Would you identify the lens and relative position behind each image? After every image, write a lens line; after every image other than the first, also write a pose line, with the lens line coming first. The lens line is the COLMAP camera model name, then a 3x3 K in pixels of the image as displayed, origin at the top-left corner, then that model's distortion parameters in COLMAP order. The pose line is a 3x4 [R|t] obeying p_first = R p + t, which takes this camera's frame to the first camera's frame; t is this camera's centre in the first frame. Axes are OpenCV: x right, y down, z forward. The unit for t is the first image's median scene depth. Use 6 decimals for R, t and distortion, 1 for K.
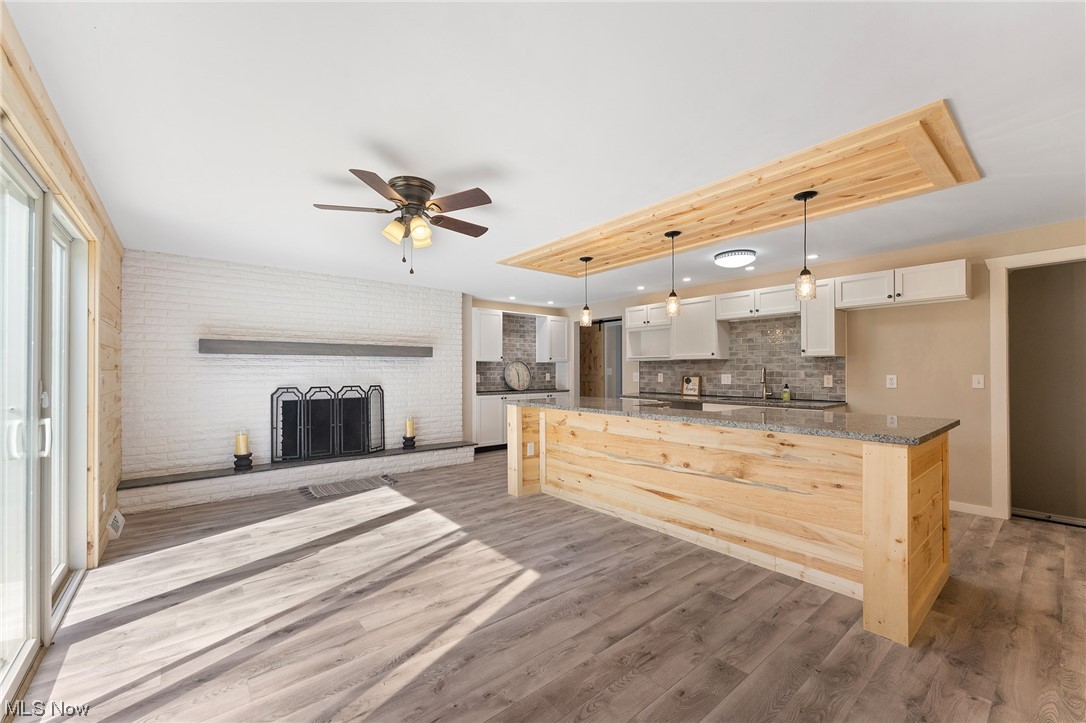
lens RADIAL K [[438.5, 0, 547.1], [0, 438.5, 361.9], [0, 0, 1]] dist [0.000762, -0.000490]
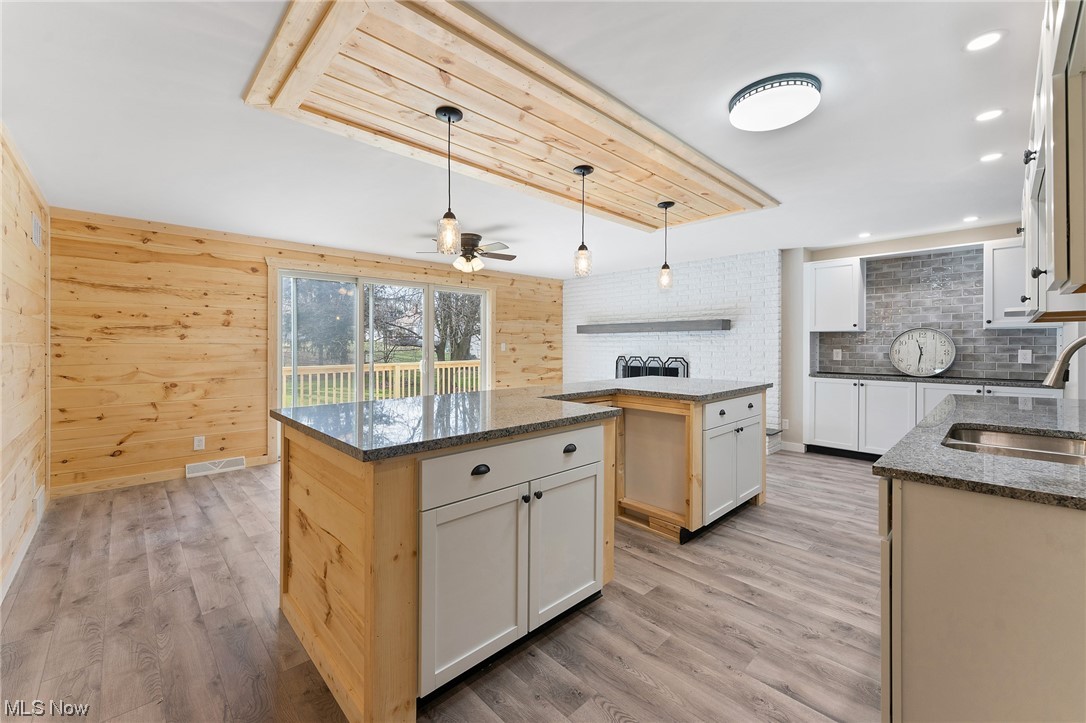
lens RADIAL K [[438.5, 0, 537.7], [0, 438.5, 351.8], [0, 0, 1]] dist [0.000762, -0.000490]
pose [[0.068829, 0.019689, -0.997434, 0.788072], [0.020766, 0.999560, 0.021164, 0.009417], [0.997412, -0.022170, 0.068390, 0.643462]]
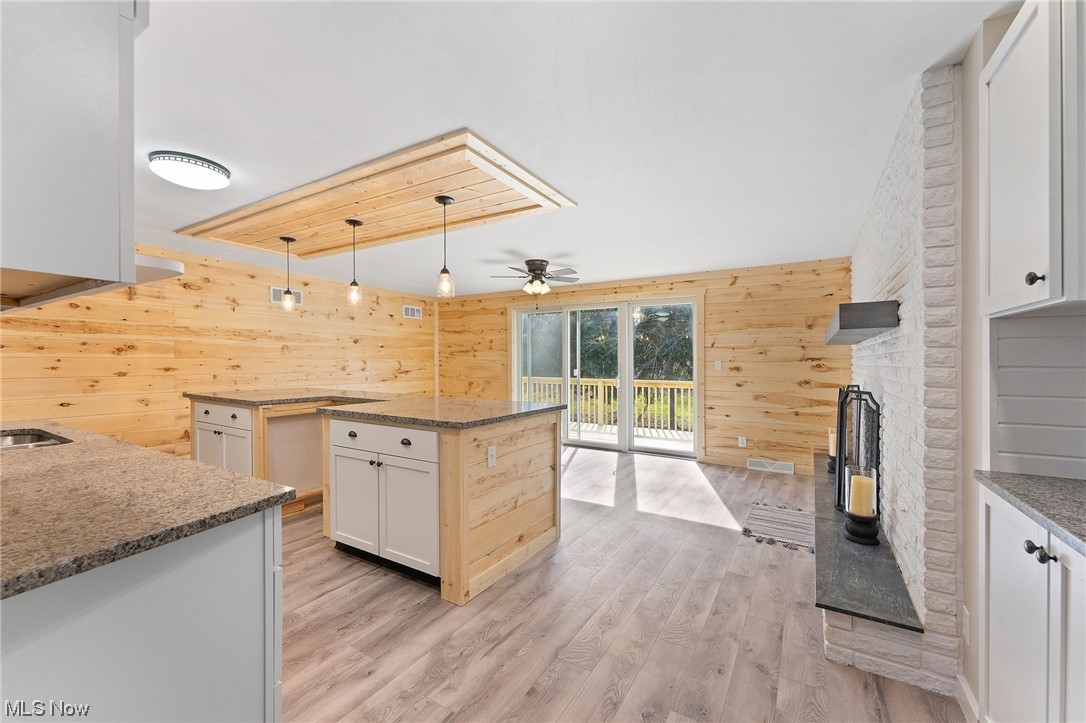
lens RADIAL K [[438.5, 0, 544.7], [0, 438.5, 369.3], [0, 0, 1]] dist [0.000762, -0.000490]
pose [[-0.943501, 0.002805, -0.331359, 0.153203], [0.003006, 0.999995, -0.000094, 0.030468], [0.331357, -0.001085, -0.943505, 1.548041]]
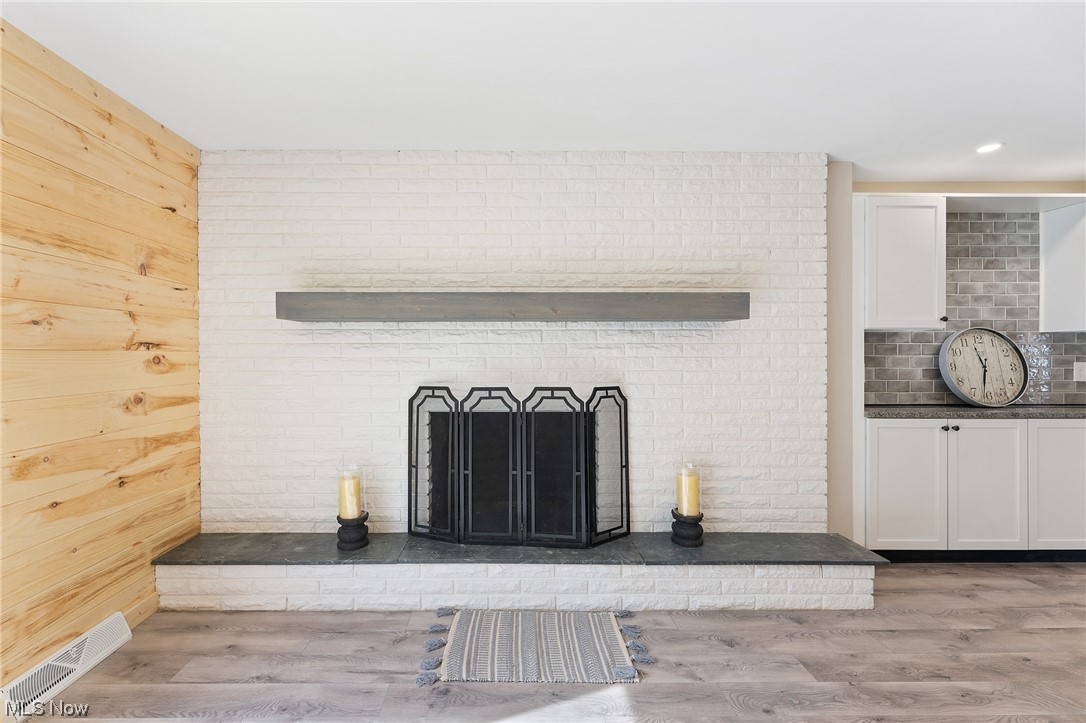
lens RADIAL K [[438.5, 0, 515.7], [0, 438.5, 356.9], [0, 0, 1]] dist [0.000762, -0.000490]
pose [[0.769172, 0.005597, -0.639017, -0.206997], [0.010746, 0.999707, 0.021692, 0.014726], [0.638951, -0.023552, 0.768887, 0.685435]]
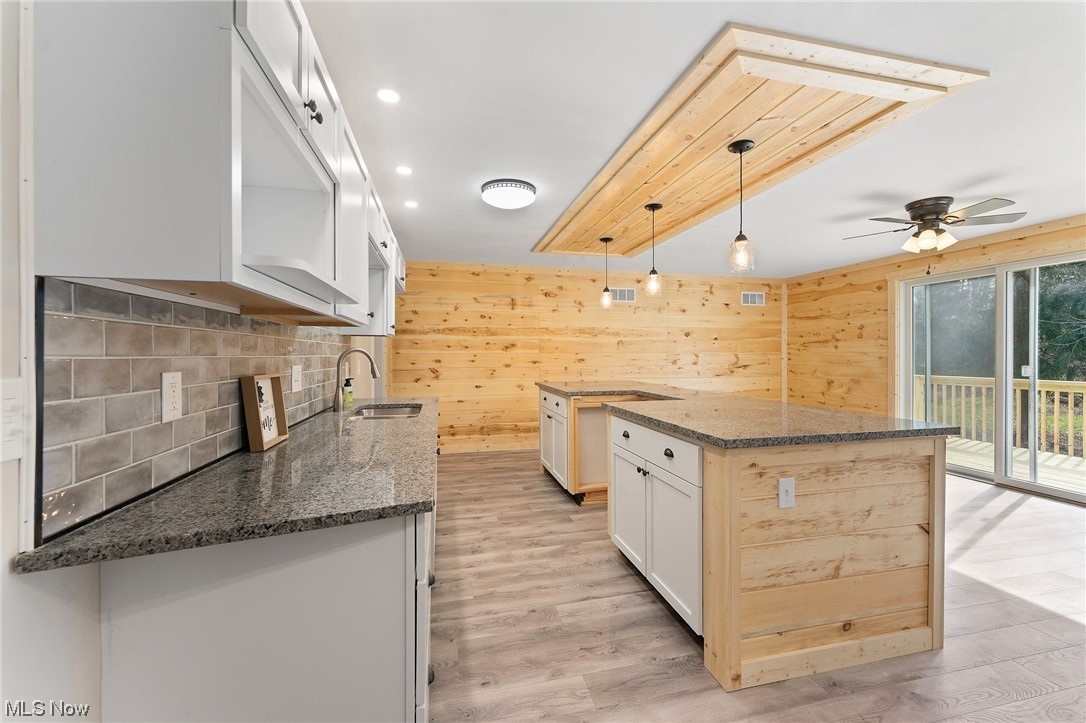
lens RADIAL K [[438.5, 0, 542.0], [0, 438.5, 364.0], [0, 0, 1]] dist [0.000762, -0.000490]
pose [[-0.895248, -0.005412, 0.445535, 0.059460], [-0.004349, 0.999985, 0.003408, 0.028481], [-0.445547, 0.001114, -0.895258, 1.442889]]
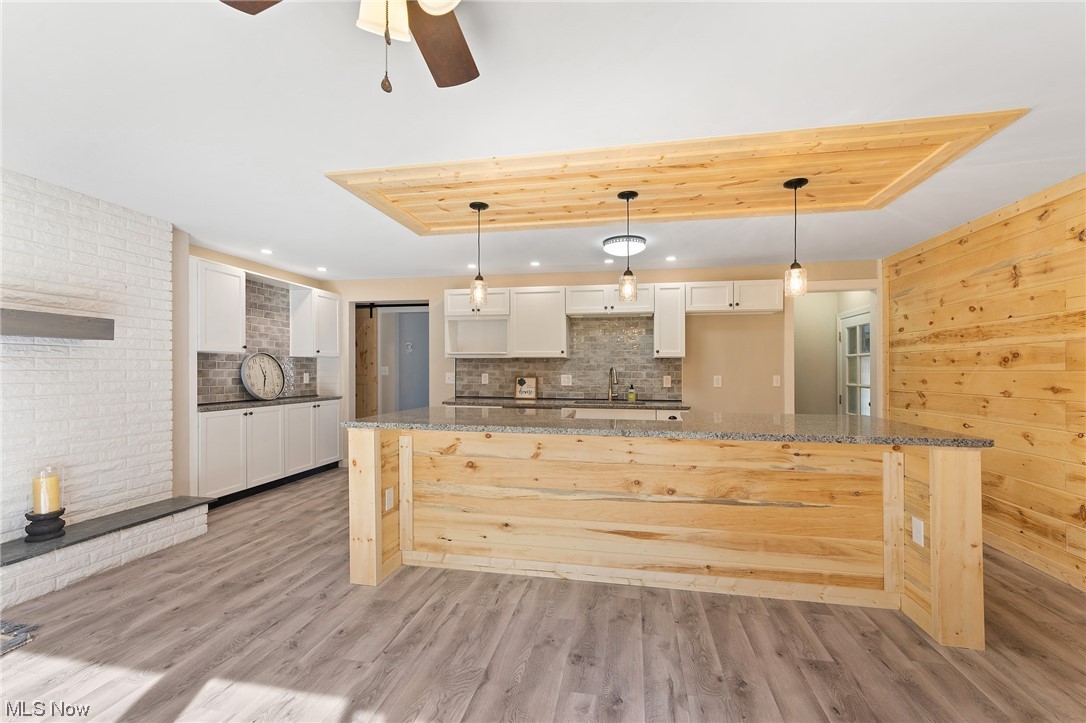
lens RADIAL K [[438.5, 0, 547.4], [0, 438.5, 371.1], [0, 0, 1]] dist [0.000762, -0.000490]
pose [[0.765949, 0.004459, 0.642886, -0.246491], [-0.019398, 0.999681, 0.016176, 0.007669], [-0.642609, -0.024861, 0.765791, 0.376900]]
